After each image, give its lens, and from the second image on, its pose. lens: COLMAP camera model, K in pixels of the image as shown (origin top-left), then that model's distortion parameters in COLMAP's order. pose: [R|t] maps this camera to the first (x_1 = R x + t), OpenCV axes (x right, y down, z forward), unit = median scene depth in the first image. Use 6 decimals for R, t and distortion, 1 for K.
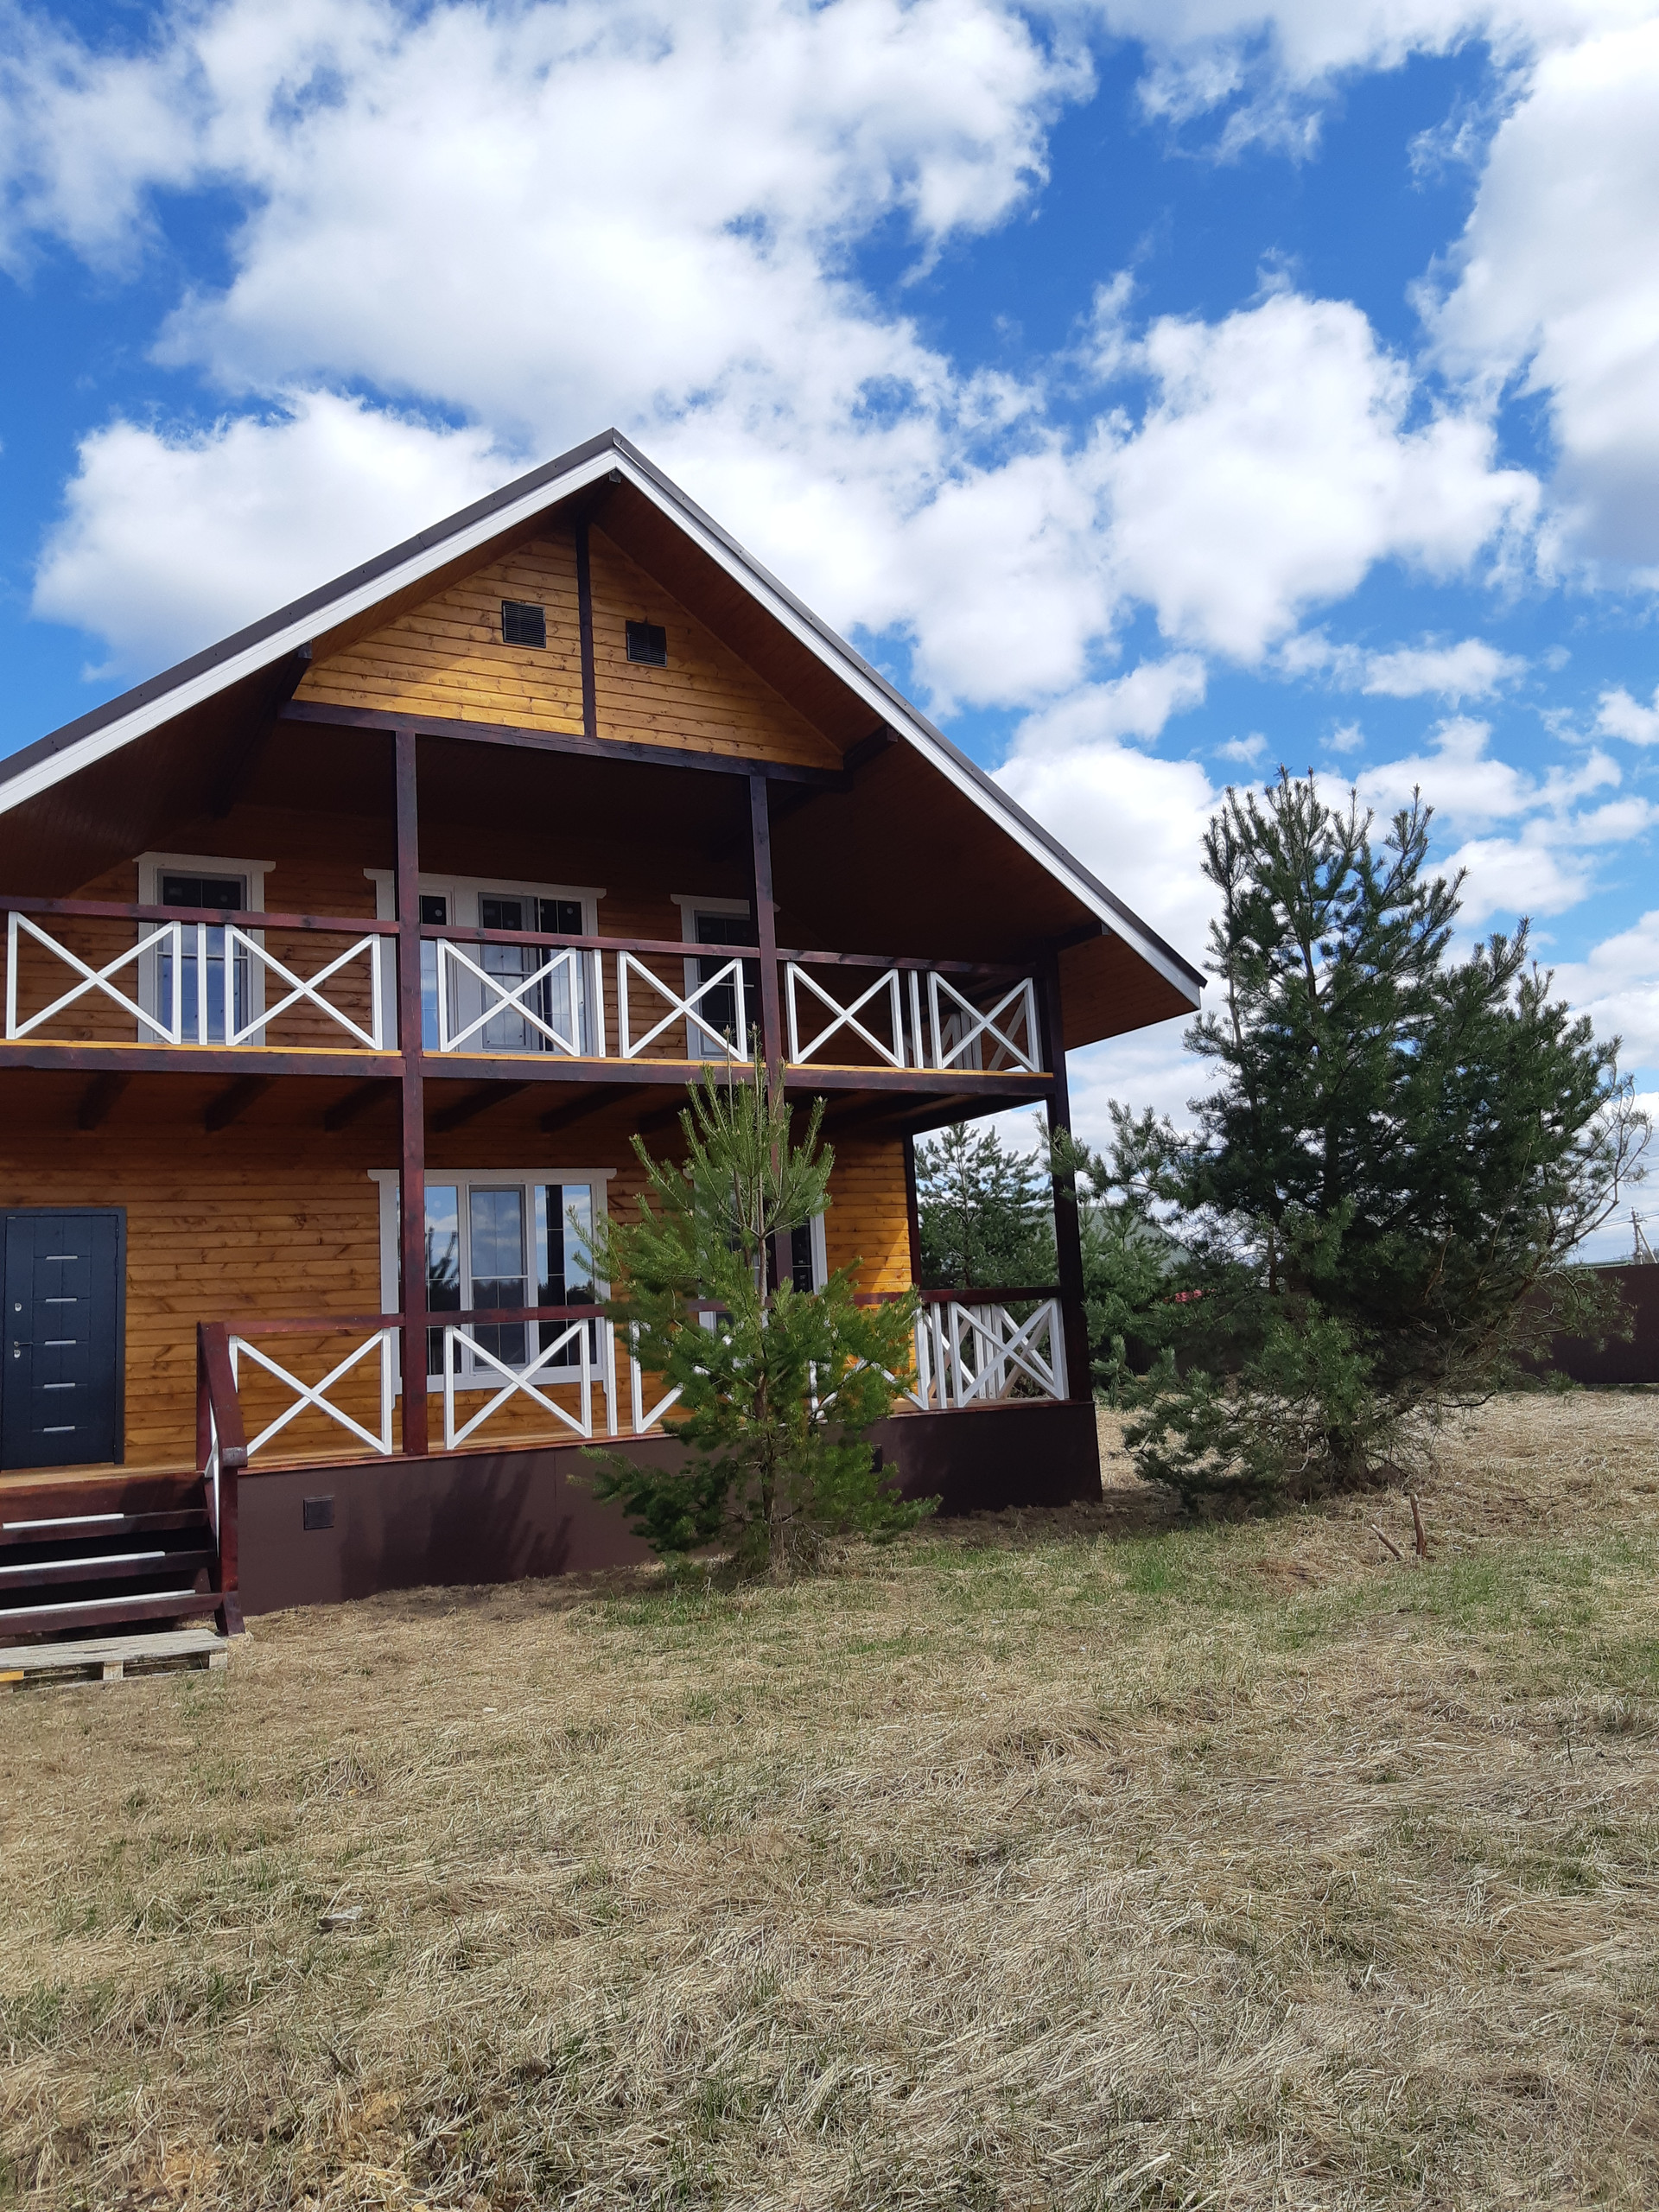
lens RADIAL K [[1695.0, 0, 829.5], [0, 1695.0, 1106.0], [0, 0, 1]] dist [0.100331, -0.197051]
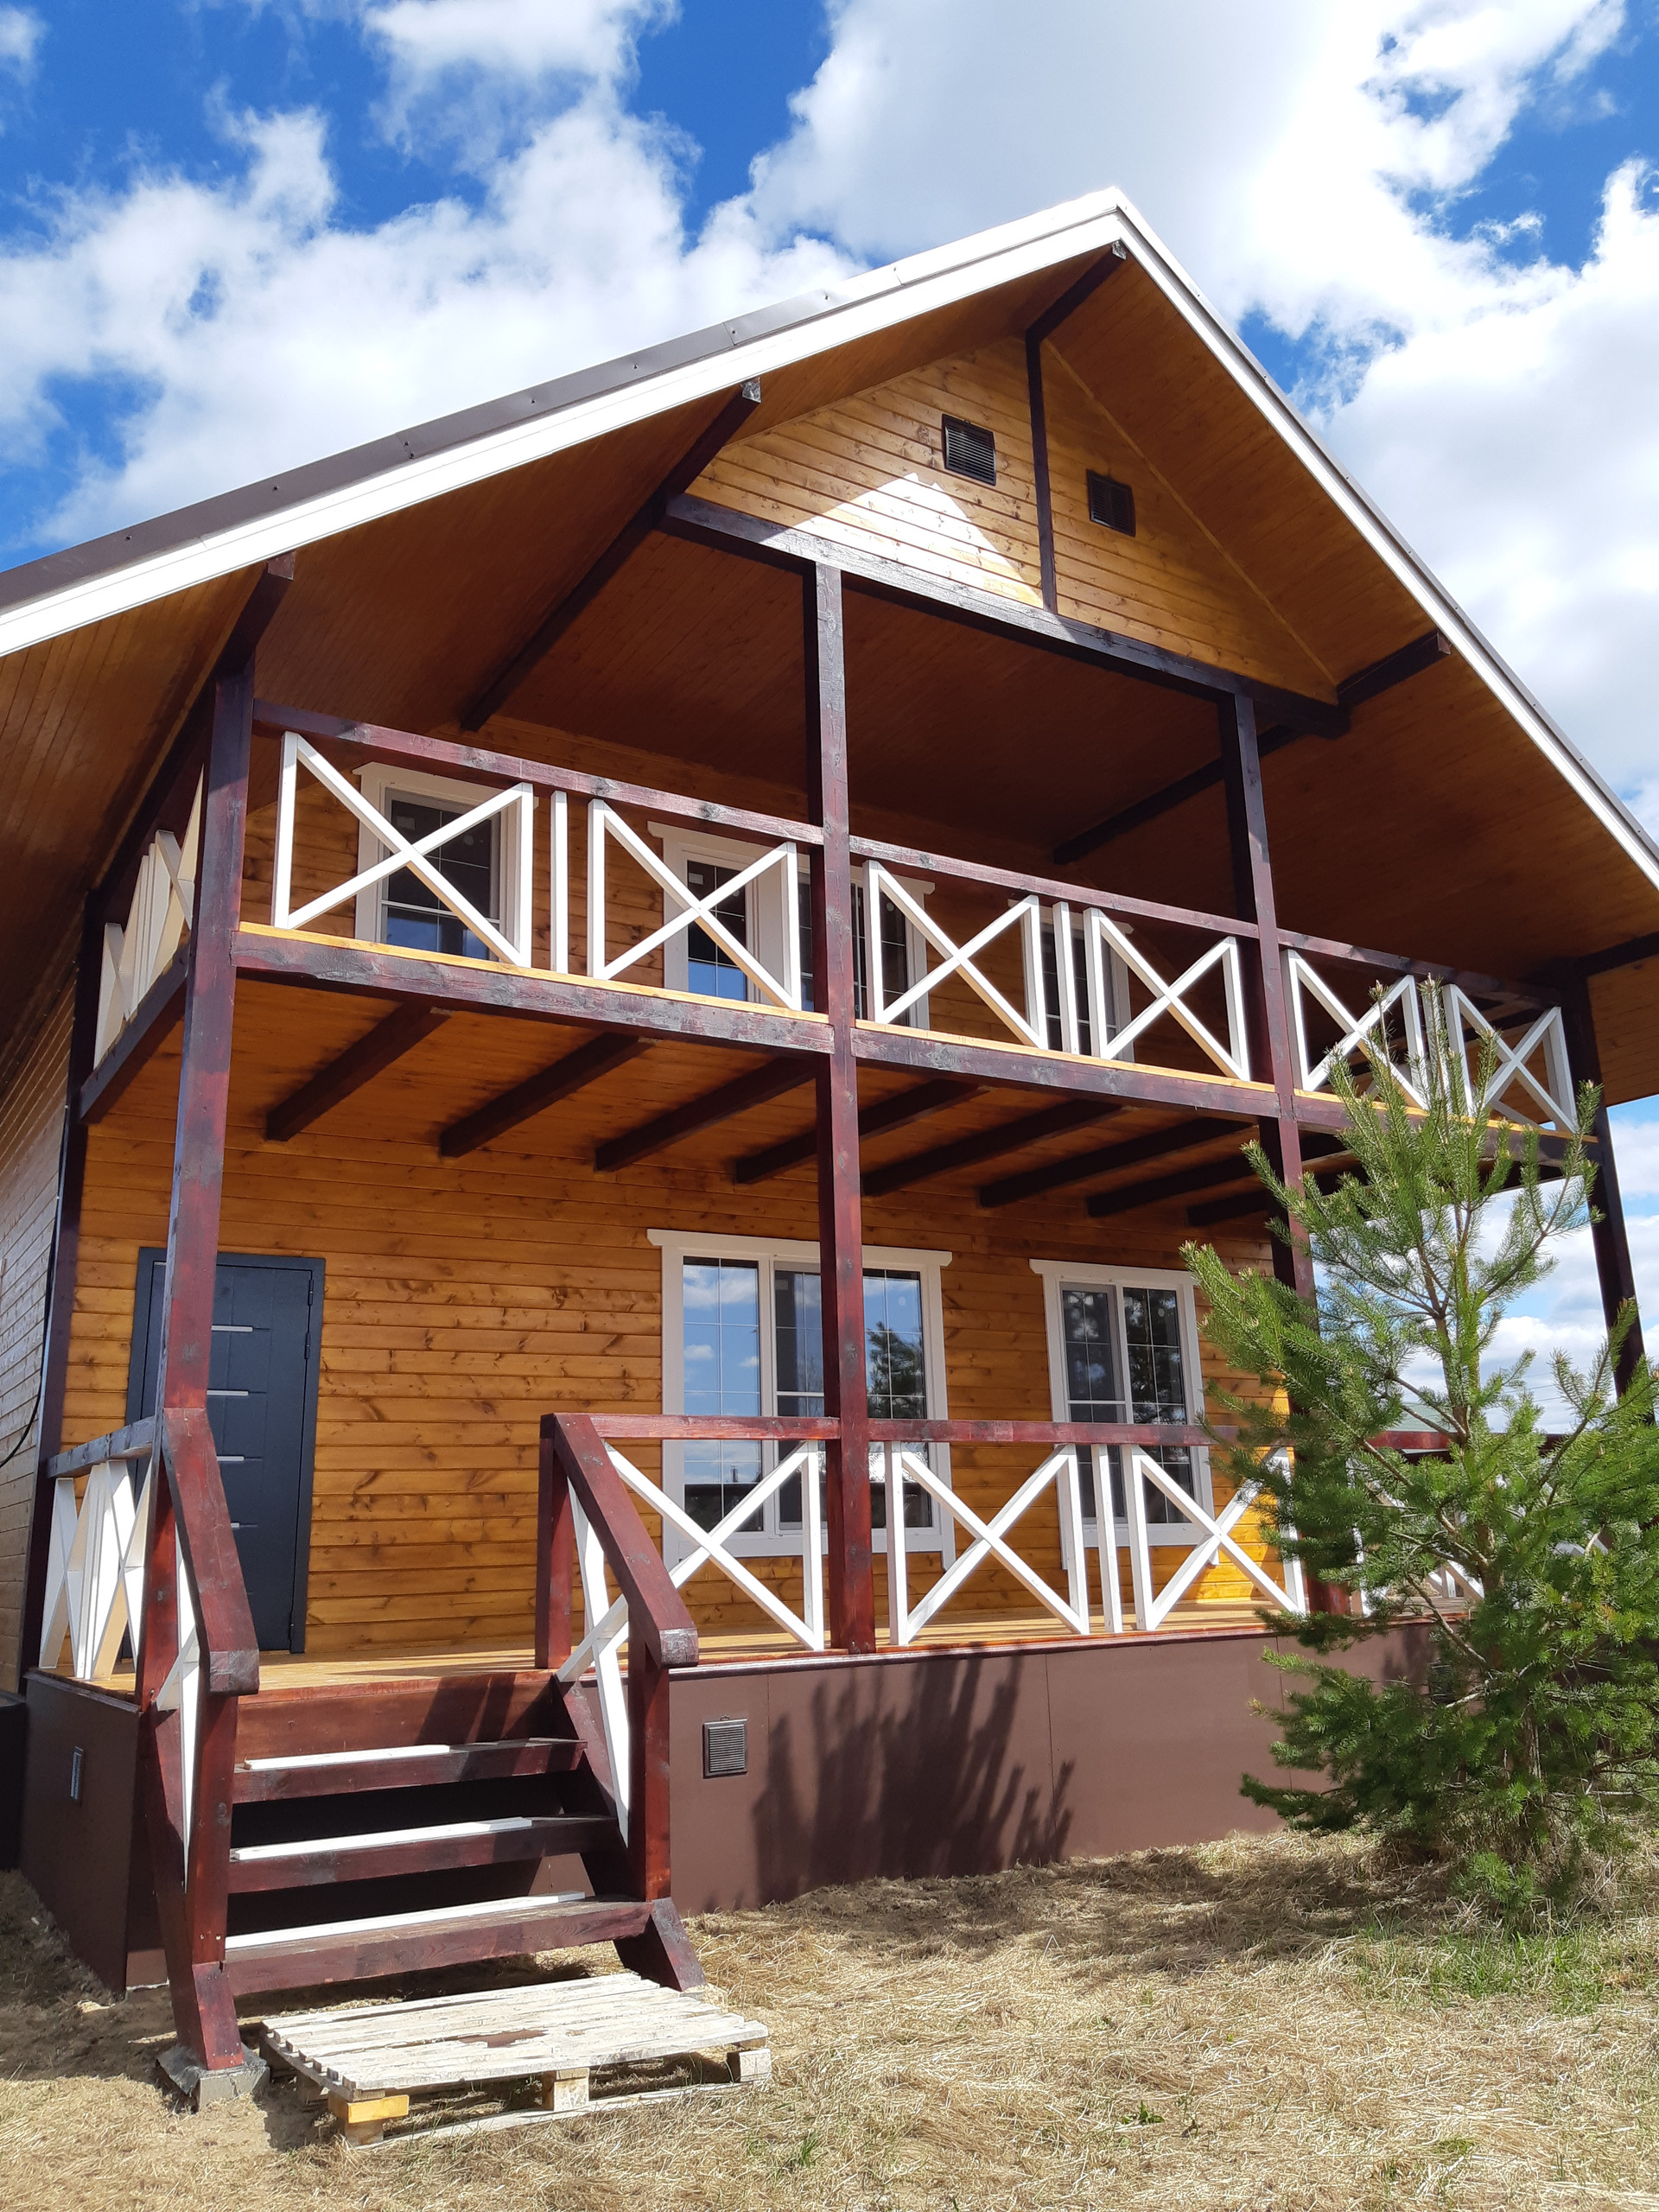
lens RADIAL K [[1695.0, 0, 829.5], [0, 1695.0, 1106.0], [0, 0, 1]] dist [0.100331, -0.197051]
pose [[0.997639, 0.044226, 0.052533, -0.254204], [-0.037996, 0.992734, -0.114176, 0.069223], [-0.057201, 0.111910, 0.992071, 0.320303]]
